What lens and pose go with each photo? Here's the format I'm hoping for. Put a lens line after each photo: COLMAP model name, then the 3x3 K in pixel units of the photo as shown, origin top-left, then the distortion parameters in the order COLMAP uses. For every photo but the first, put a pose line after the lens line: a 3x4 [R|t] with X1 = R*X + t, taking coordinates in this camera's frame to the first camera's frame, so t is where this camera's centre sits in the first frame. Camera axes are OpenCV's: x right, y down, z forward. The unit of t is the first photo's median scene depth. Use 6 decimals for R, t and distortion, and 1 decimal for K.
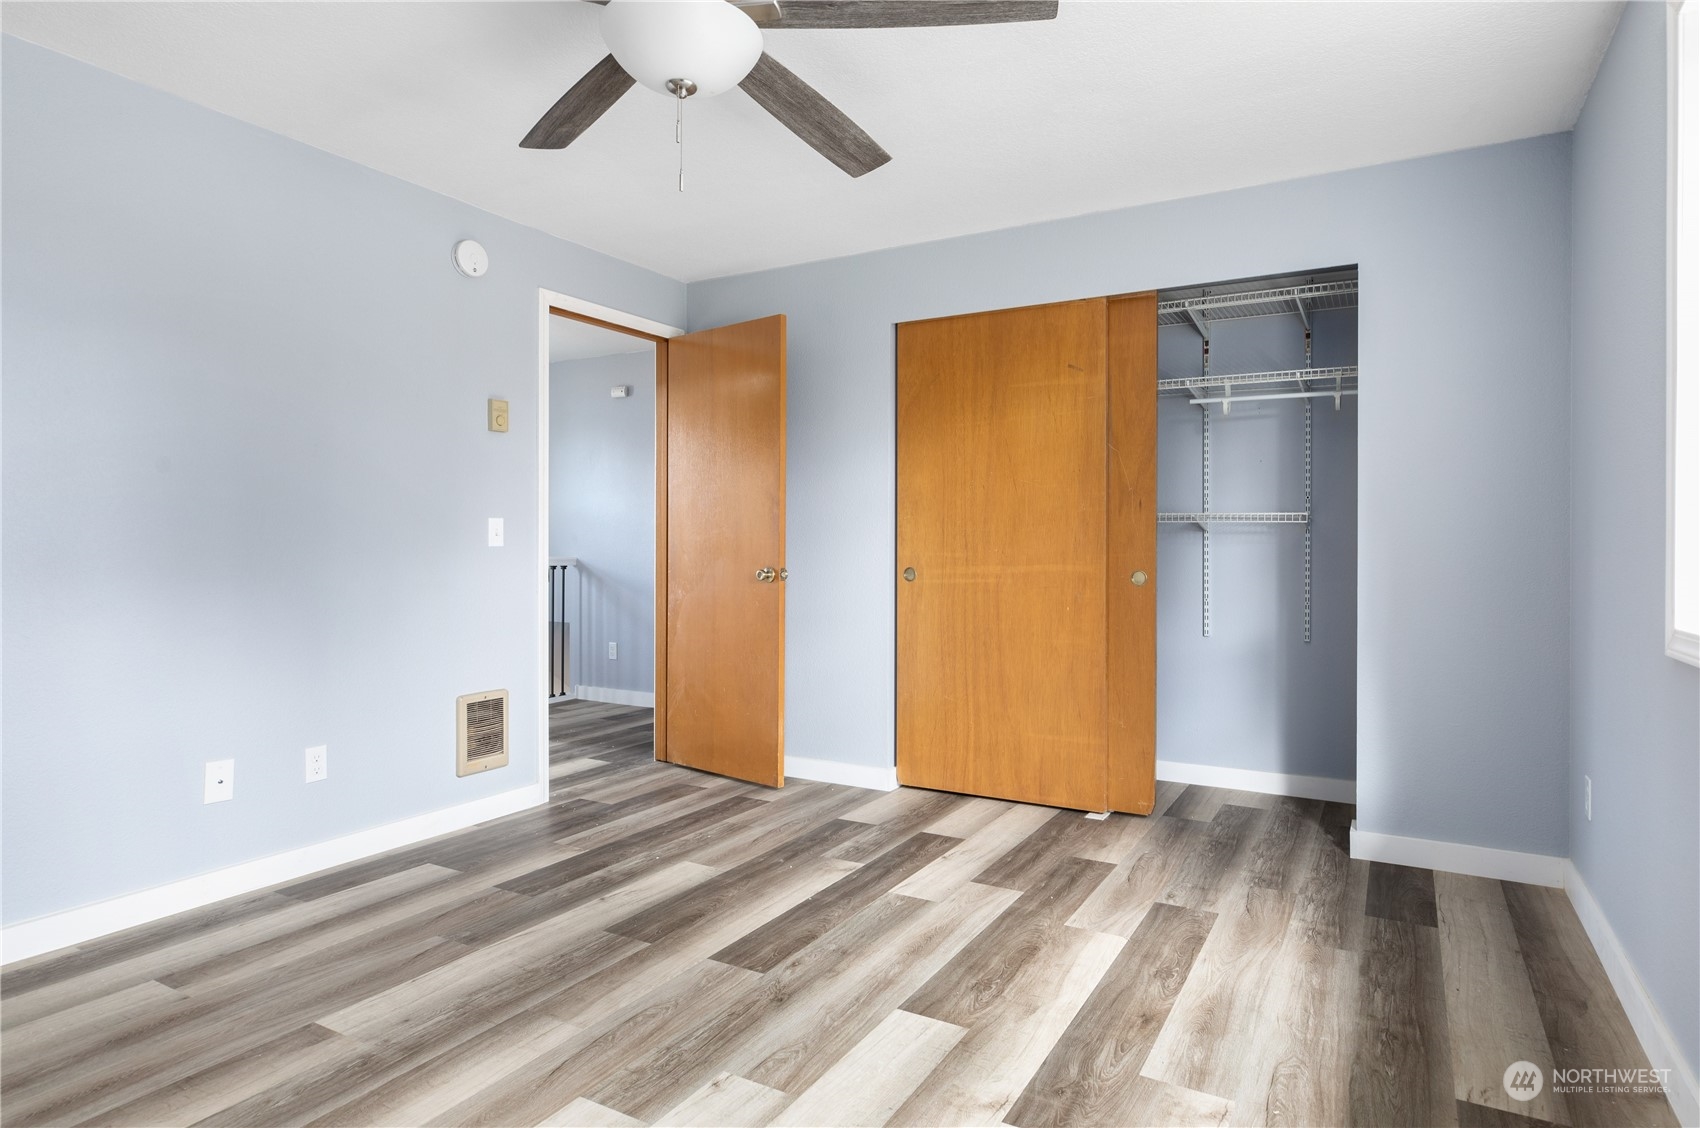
lens RADIAL K [[934.1, 0, 877.1], [0, 934.1, 543.0], [0, 0, 1]] dist [0.002691, 0.000015]
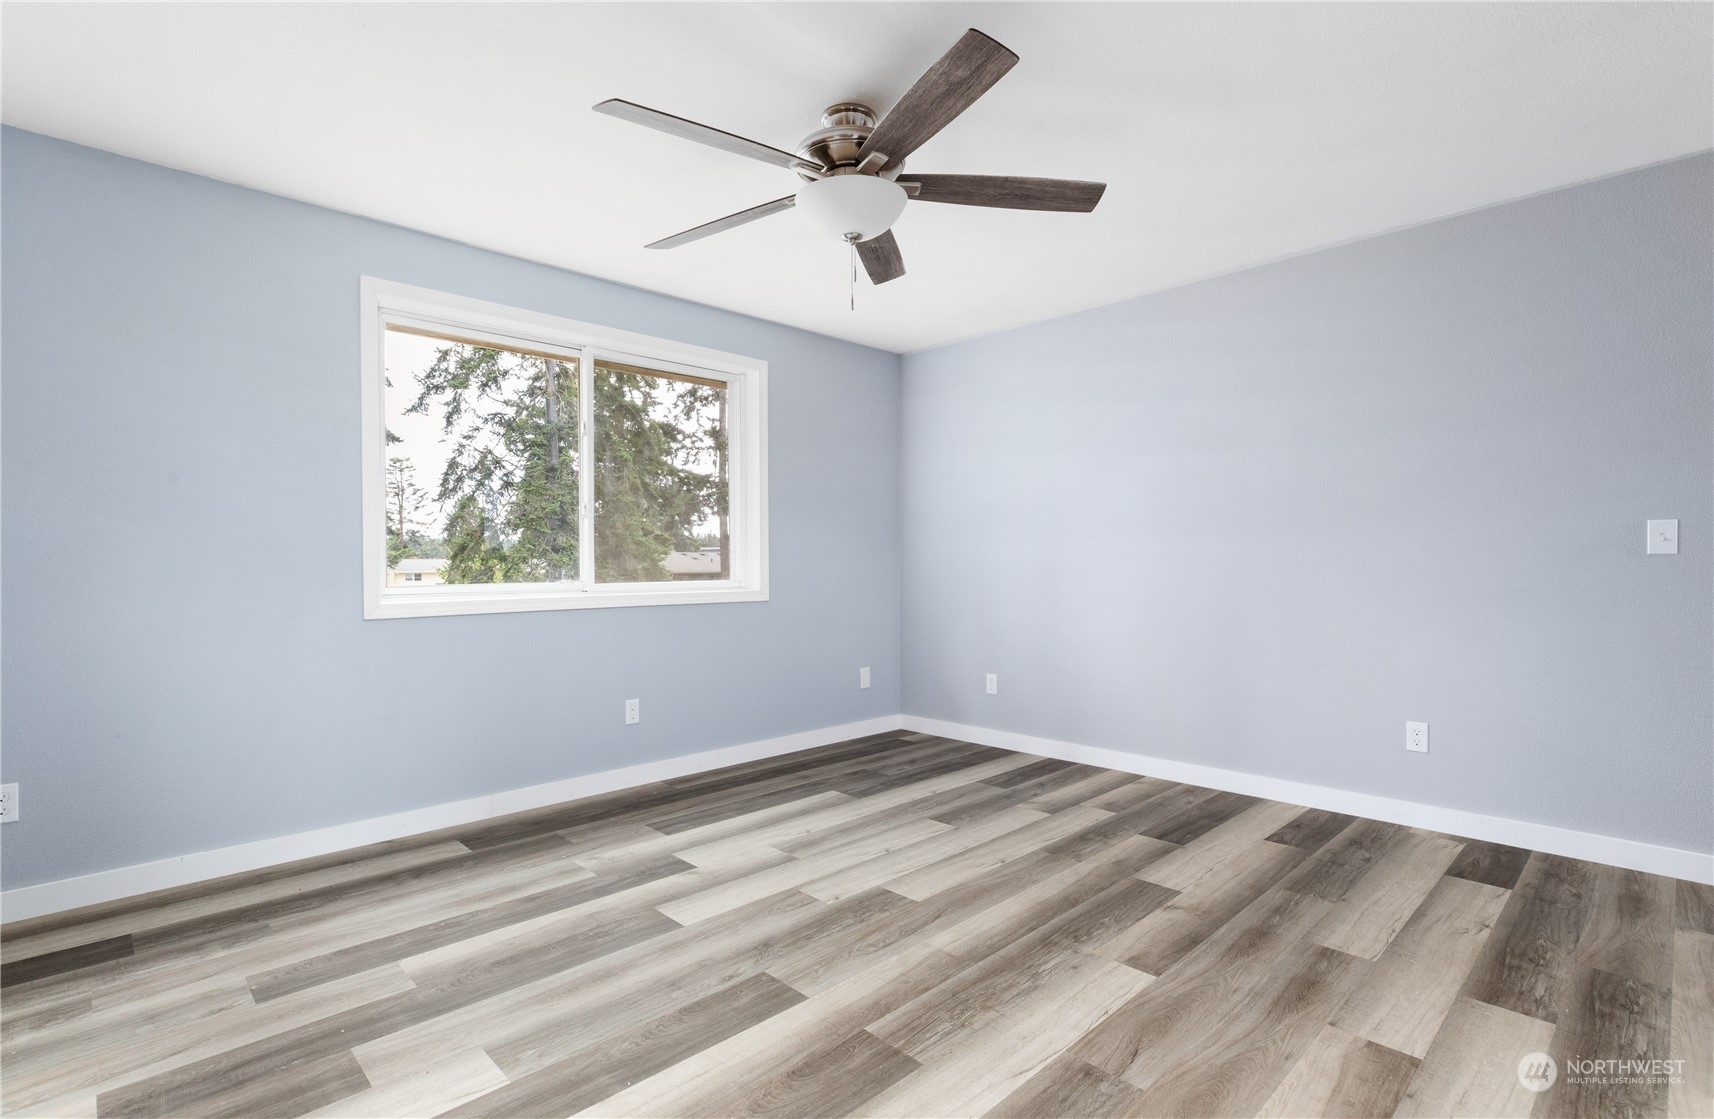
lens RADIAL K [[812.5, 0, 862.6], [0, 812.5, 570.3], [0, 0, 1]] dist [-0.000789, -0.000122]
pose [[-0.957418, 0.001261, 0.288703, -0.403419], [0.002567, 0.999988, 0.004145, 0.009204], [-0.288694, 0.004710, -0.957410, 1.515282]]
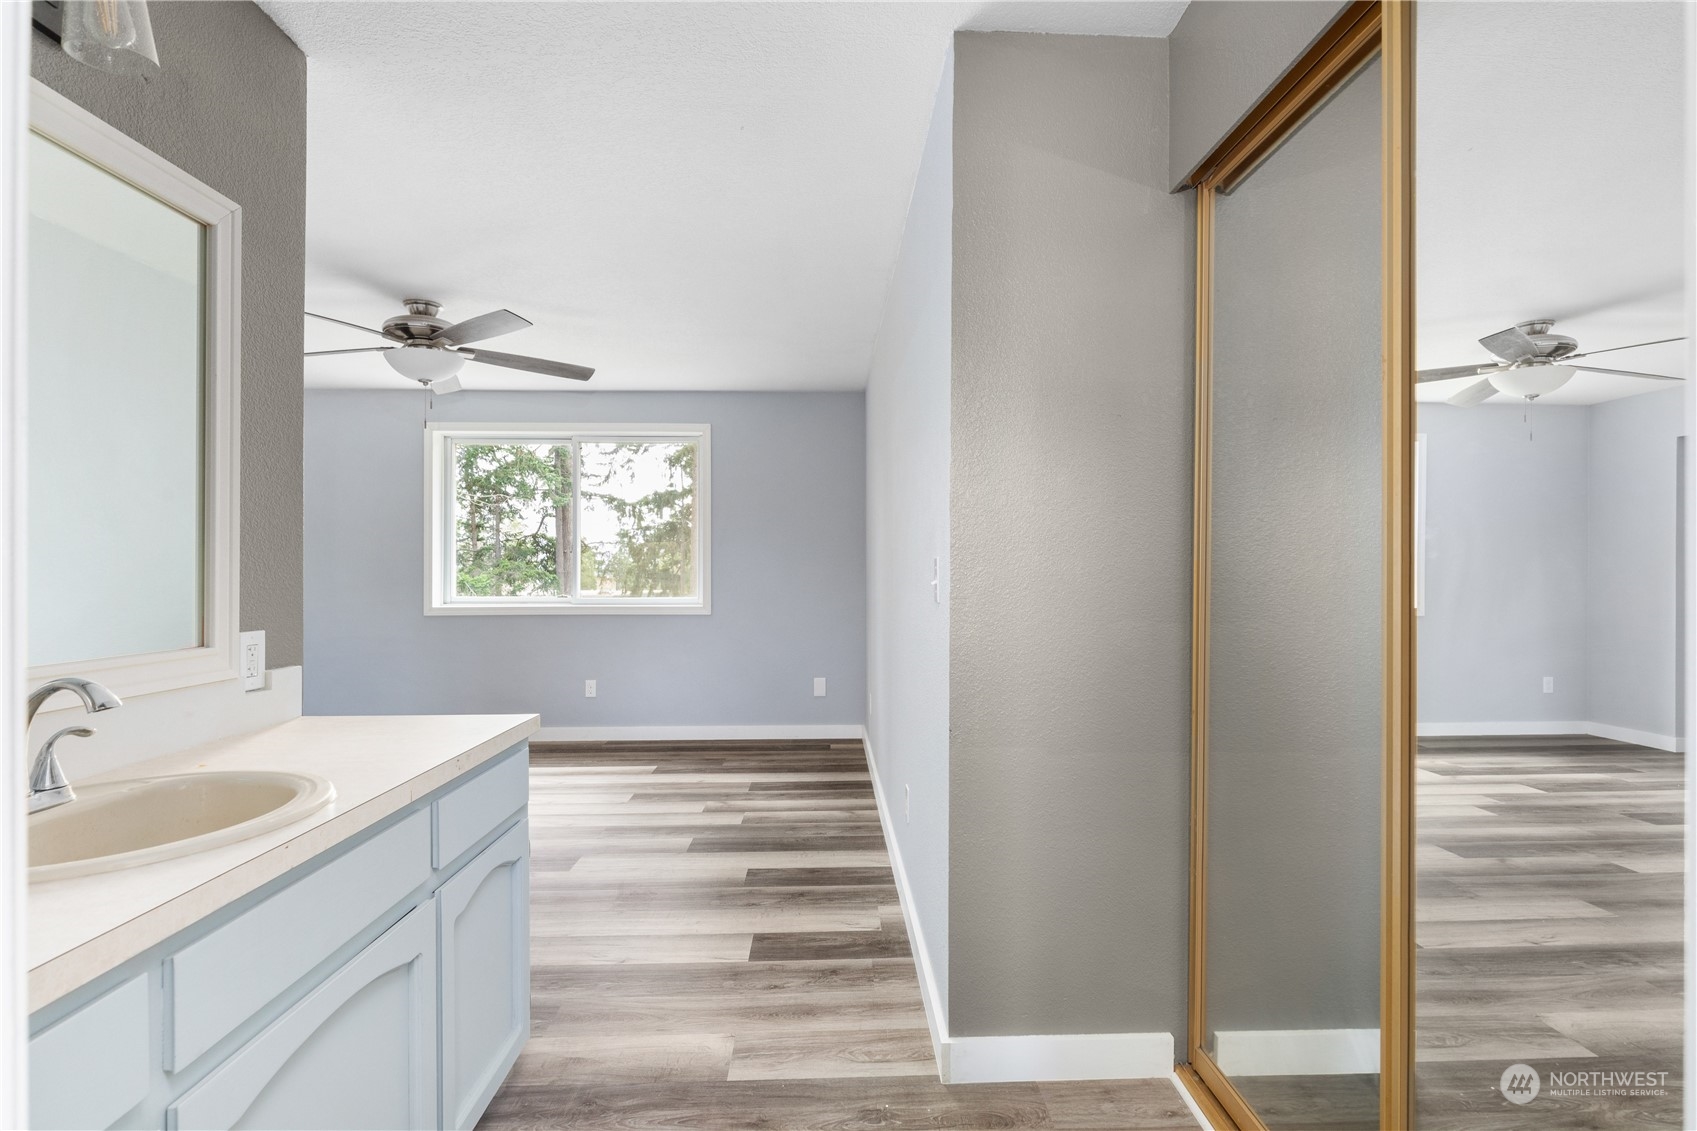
lens RADIAL K [[798.9, 0, 848.5], [0, 798.9, 565.5], [0, 0, 1]] dist [-0.000133, 0.000040]
pose [[-0.509748, 0.004632, 0.860311, -1.613720], [-0.005542, 0.999947, -0.008667, -0.030858], [-0.860306, -0.009186, -0.509695, 0.767212]]
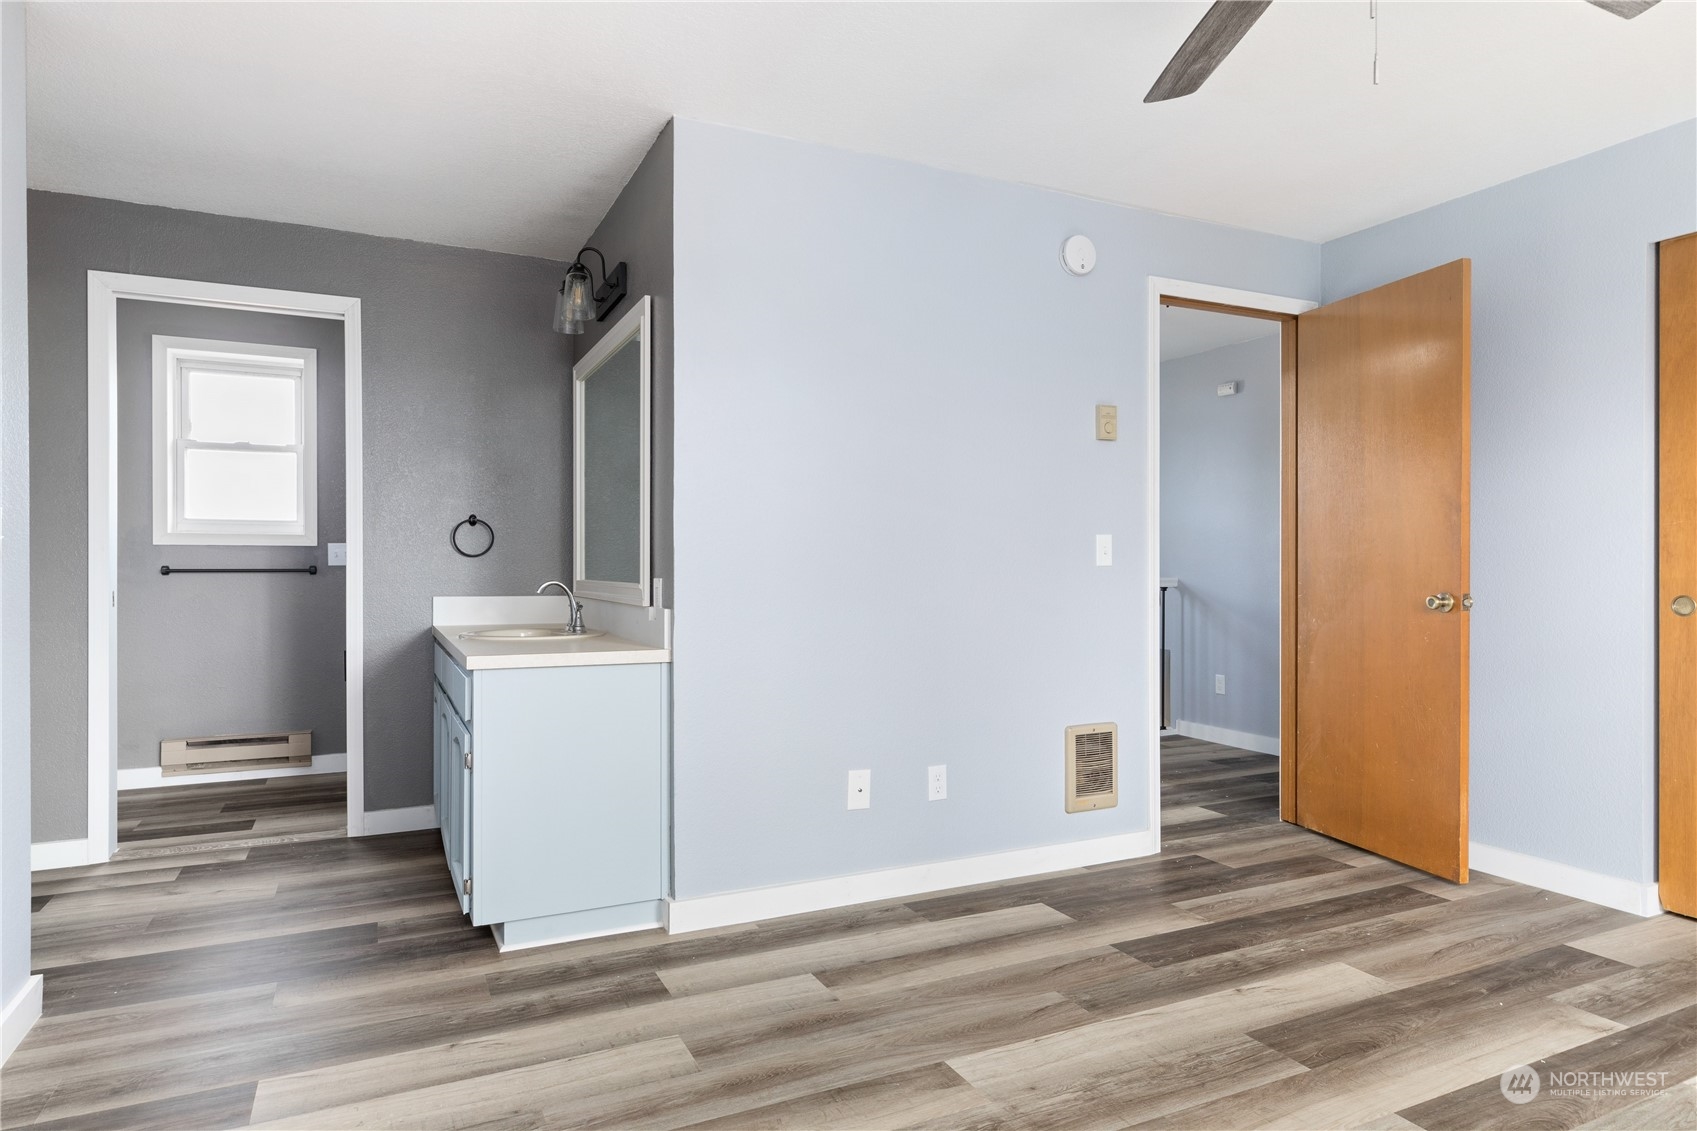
lens RADIAL K [[993.0, 0, 856.5], [0, 993.0, 564.8], [0, 0, 1]] dist [-0.001683, 0.000329]
pose [[0.821254, -0.001442, -0.570561, -0.069529], [0.003017, 0.999994, 0.001816, 0.000320], [0.570555, -0.003213, 0.821253, 0.084326]]
